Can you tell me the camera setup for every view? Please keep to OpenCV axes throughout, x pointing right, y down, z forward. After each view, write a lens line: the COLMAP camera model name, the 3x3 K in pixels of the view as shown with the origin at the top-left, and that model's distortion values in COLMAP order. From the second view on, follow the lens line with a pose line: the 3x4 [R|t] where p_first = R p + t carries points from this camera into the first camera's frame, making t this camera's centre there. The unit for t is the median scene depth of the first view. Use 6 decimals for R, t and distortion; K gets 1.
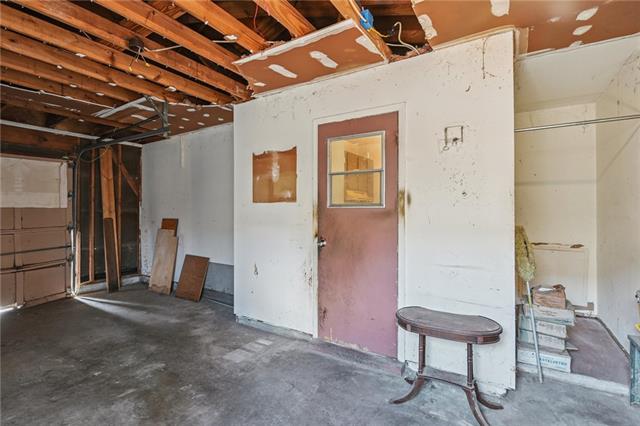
lens RADIAL K [[303.6, 0, 320.0], [0, 303.6, 213.0], [0, 0, 1]] dist [-0.002777, -0.000534]
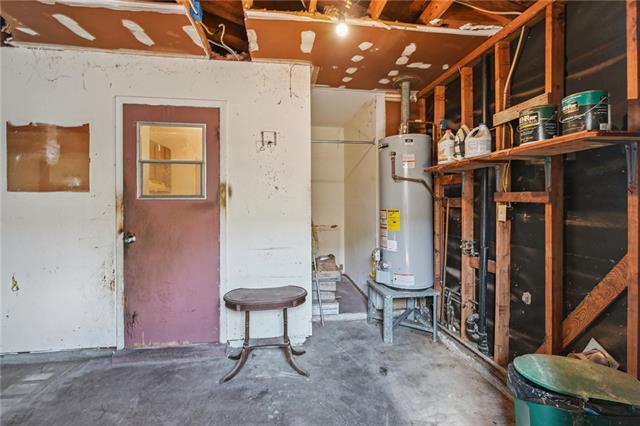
lens RADIAL K [[289.8, 0, 319.7], [0, 289.8, 206.8], [0, 0, 1]] dist [0.001539, 0.000081]
pose [[0.764392, -0.013202, 0.644617, -0.126649], [0.006557, 0.999898, 0.012704, -0.001759], [-0.644719, -0.005484, 0.764400, 0.001727]]
